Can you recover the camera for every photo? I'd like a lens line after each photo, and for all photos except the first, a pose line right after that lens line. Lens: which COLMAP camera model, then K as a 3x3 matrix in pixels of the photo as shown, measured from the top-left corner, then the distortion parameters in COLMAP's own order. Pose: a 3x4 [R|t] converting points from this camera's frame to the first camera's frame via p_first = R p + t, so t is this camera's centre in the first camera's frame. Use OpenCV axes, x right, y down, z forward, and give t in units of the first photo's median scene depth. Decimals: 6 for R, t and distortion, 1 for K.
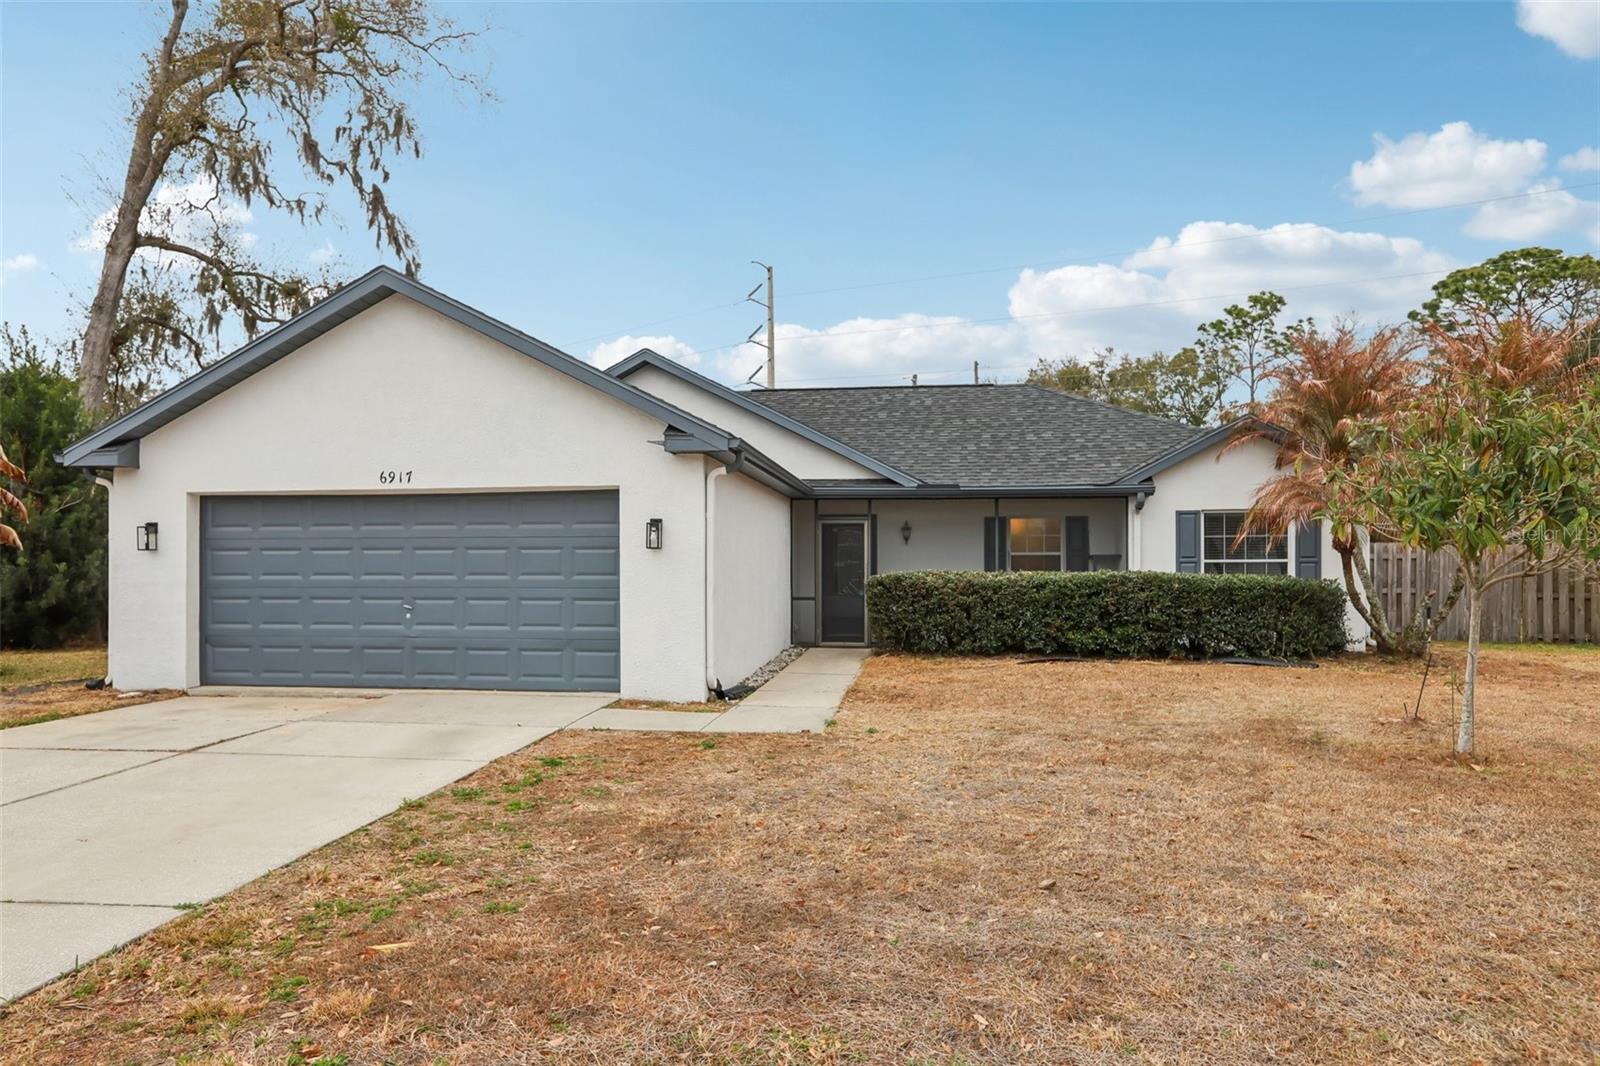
lens RADIAL K [[1028.3, 0, 797.0], [0, 1028.3, 576.0], [0, 0, 1]] dist [-0.032790, 0.041184]
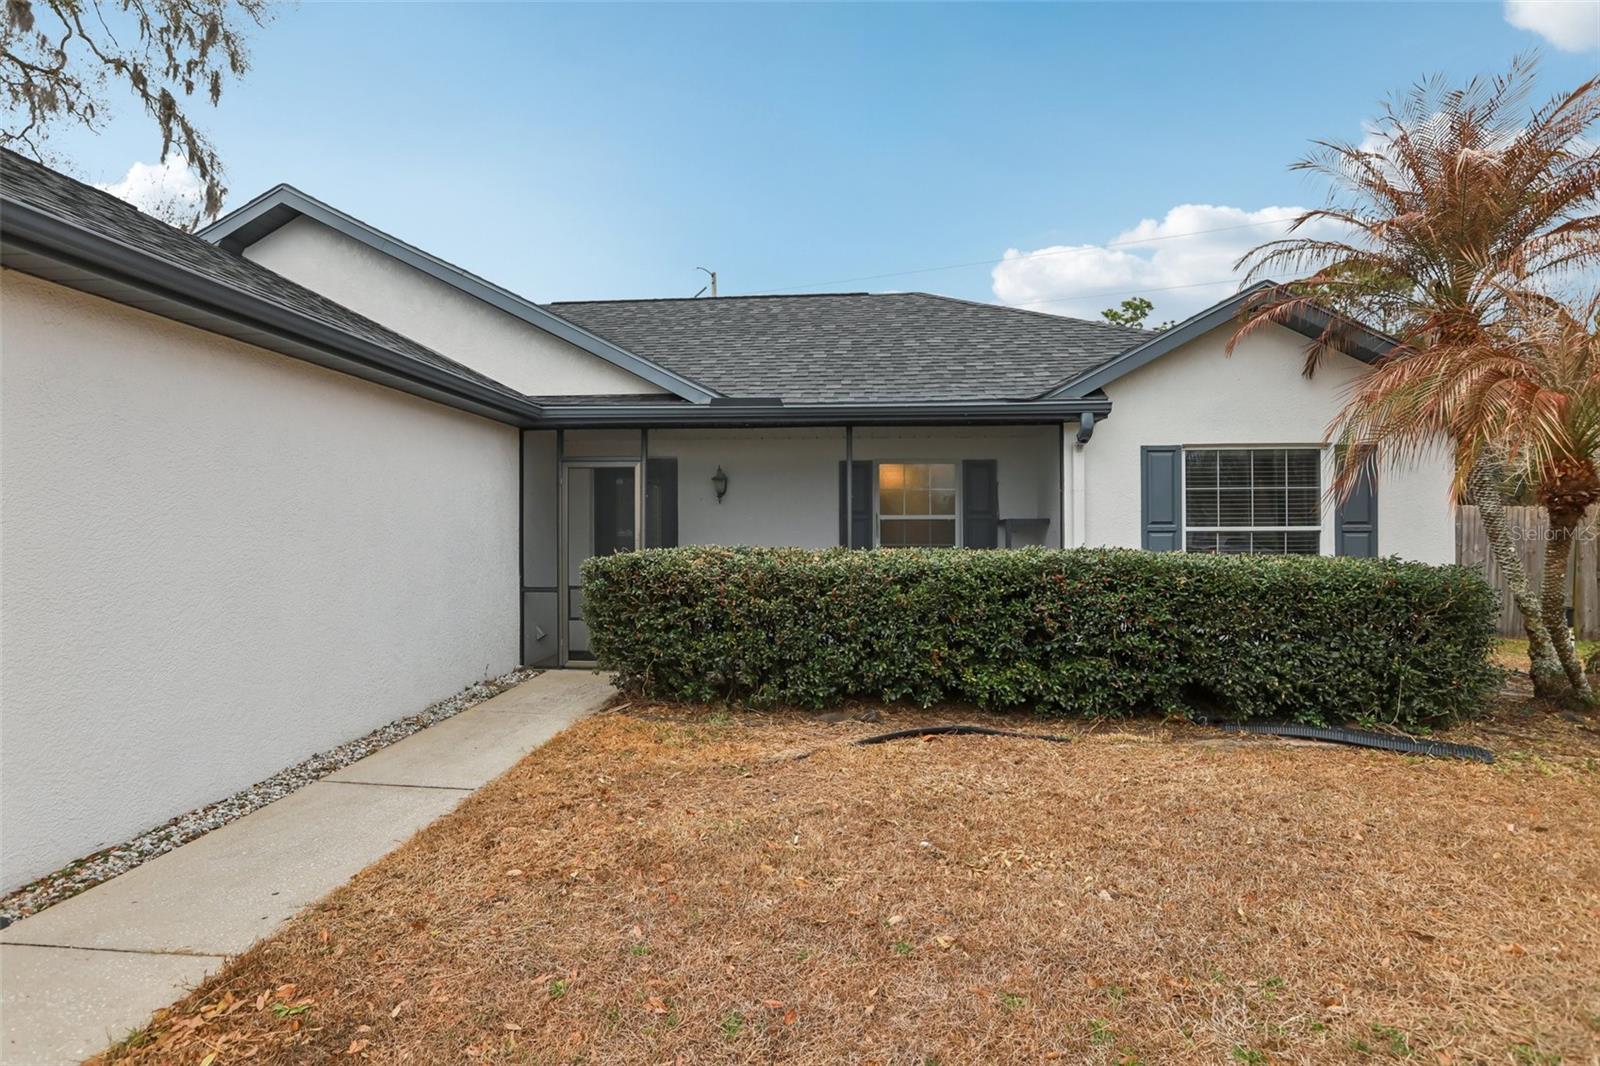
lens RADIAL K [[815.1, 0, 796.2], [0, 815.1, 538.1], [0, 0, 1]] dist [-0.035266, 0.009475]
pose [[0.998855, -0.000435, 0.047833, 0.143218], [0.000522, 0.999998, -0.001805, -0.008476], [-0.047832, 0.001828, 0.998854, 0.531748]]
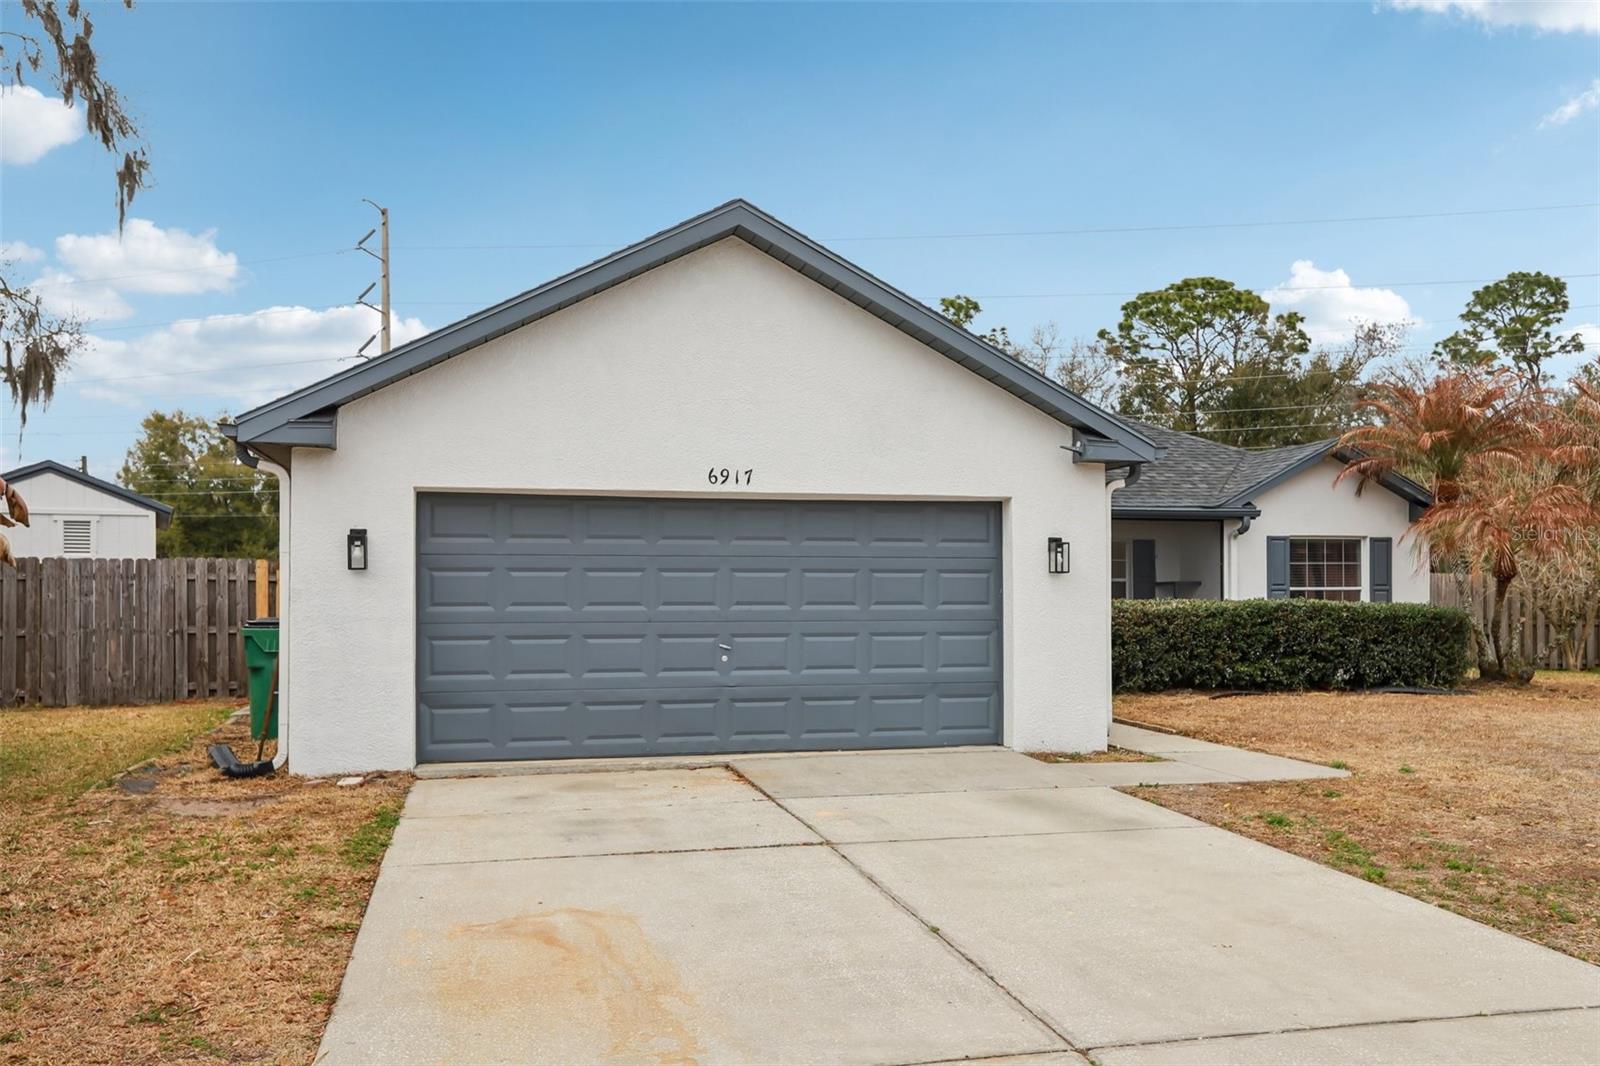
lens RADIAL K [[1236.9, 0, 802.2], [0, 1236.9, 589.6], [0, 0, 1]] dist [-0.011666, 0.033427]
pose [[0.931162, 0.002047, 0.364601, -0.456005], [0.002363, 0.999929, -0.011650, -0.000961], [-0.364599, 0.011709, 0.931091, 0.083191]]
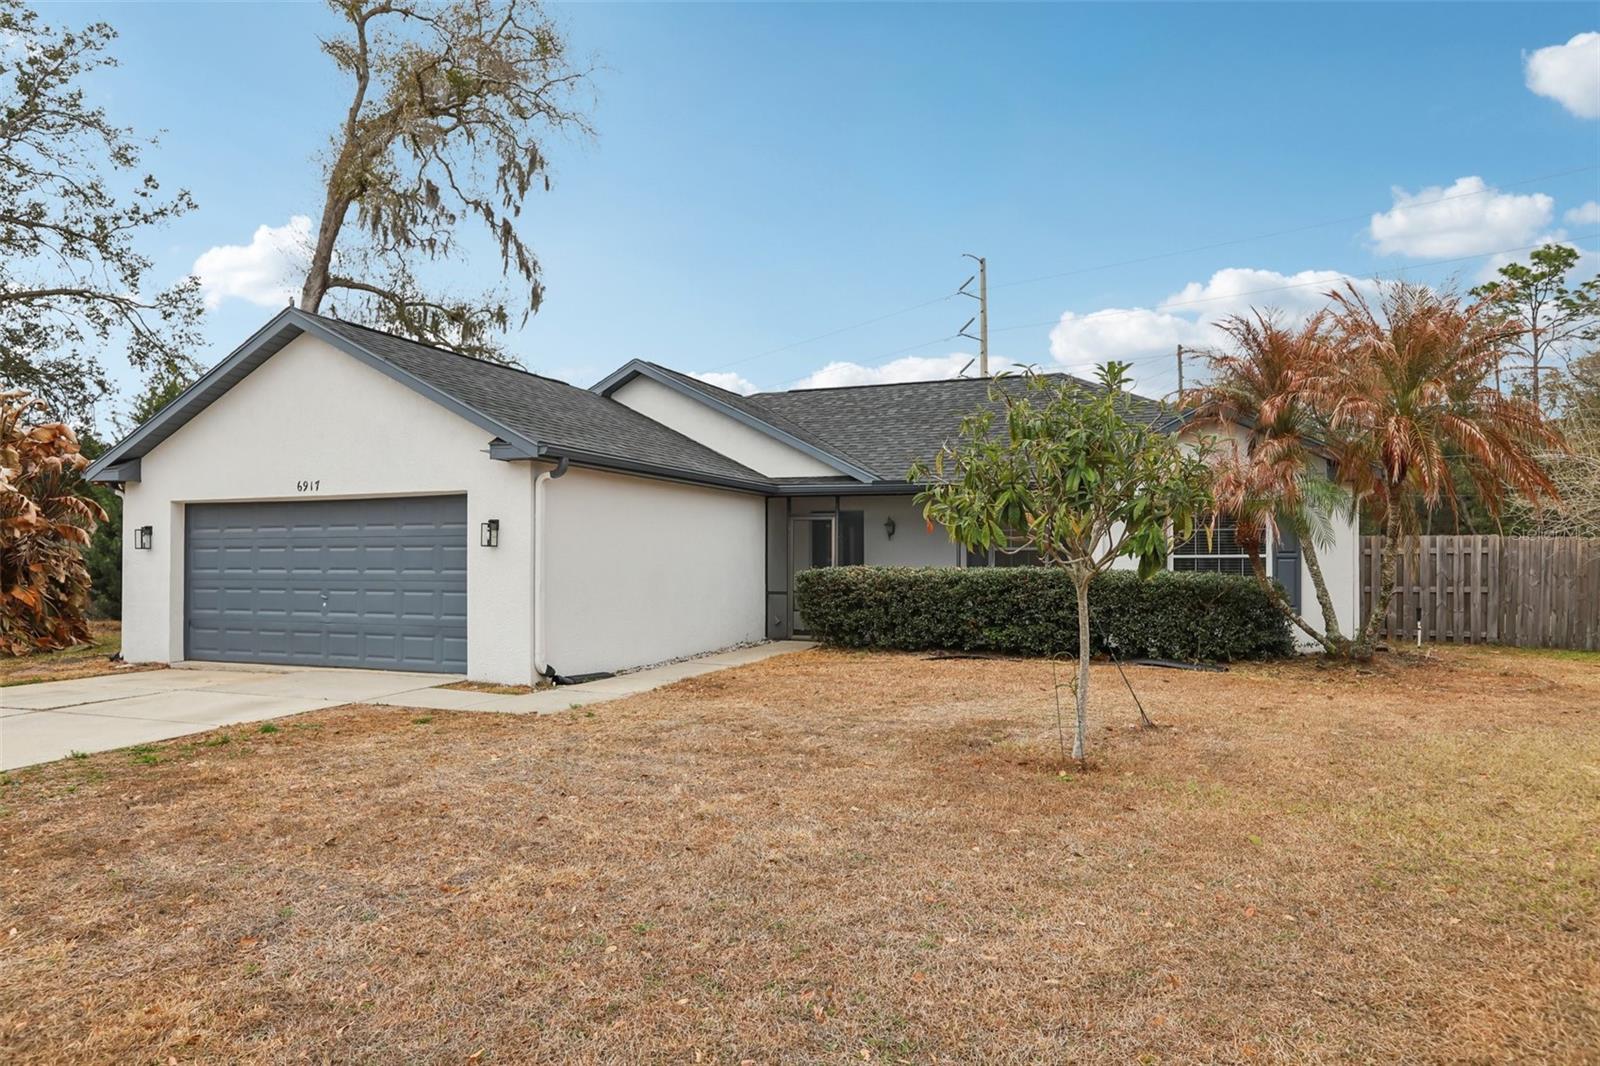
lens RADIAL K [[1028.3, 0, 802.3], [0, 1028.3, 560.7], [0, 0, 1]] dist [-0.032790, 0.041184]
pose [[0.969525, 0.000511, -0.244992, 0.298245], [-0.002747, 0.999958, -0.008785, -0.001409], [0.244977, 0.009190, 0.969485, 0.004134]]
